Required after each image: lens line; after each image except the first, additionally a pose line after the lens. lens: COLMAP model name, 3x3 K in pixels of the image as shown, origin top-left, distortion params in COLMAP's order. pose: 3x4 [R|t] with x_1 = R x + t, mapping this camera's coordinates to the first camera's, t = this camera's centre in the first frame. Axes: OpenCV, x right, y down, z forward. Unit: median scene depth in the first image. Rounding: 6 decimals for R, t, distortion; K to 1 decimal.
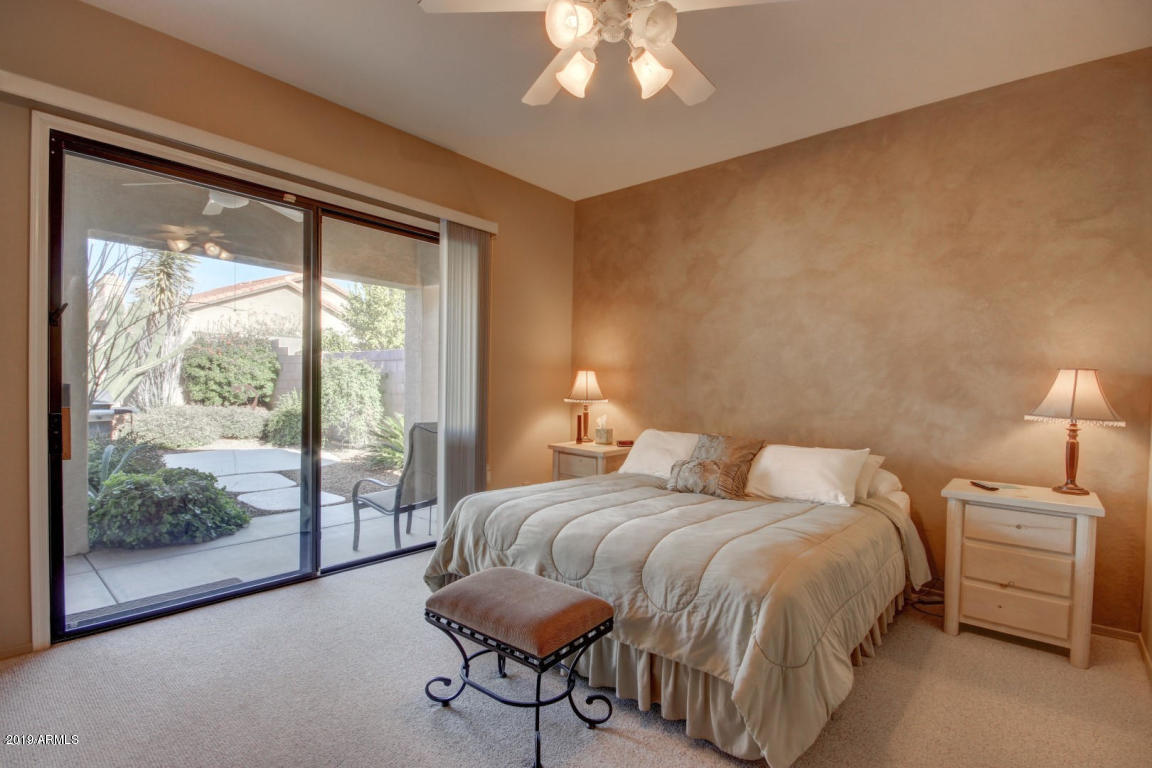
lens RADIAL K [[554.0, 0, 576.0], [0, 554.0, 384.0], [0, 0, 1]] dist [-0.001698, -0.000410]
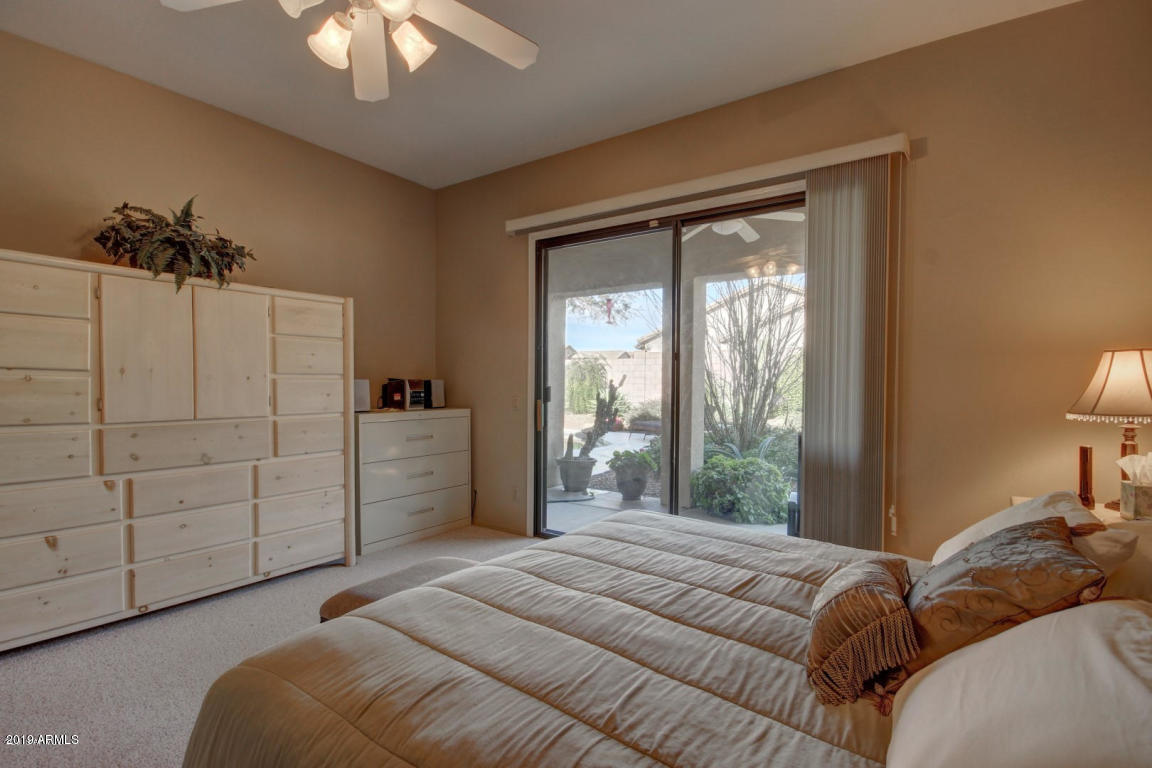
lens RADIAL K [[536.8, 0, 577.2], [0, 536.8, 402.2], [0, 0, 1]] dist [-0.000090, -0.000108]
pose [[0.109945, 0.022097, -0.993692, 0.570108], [0.002118, 0.999745, 0.022466, 0.006813], [0.993935, -0.004574, 0.109870, 0.717069]]
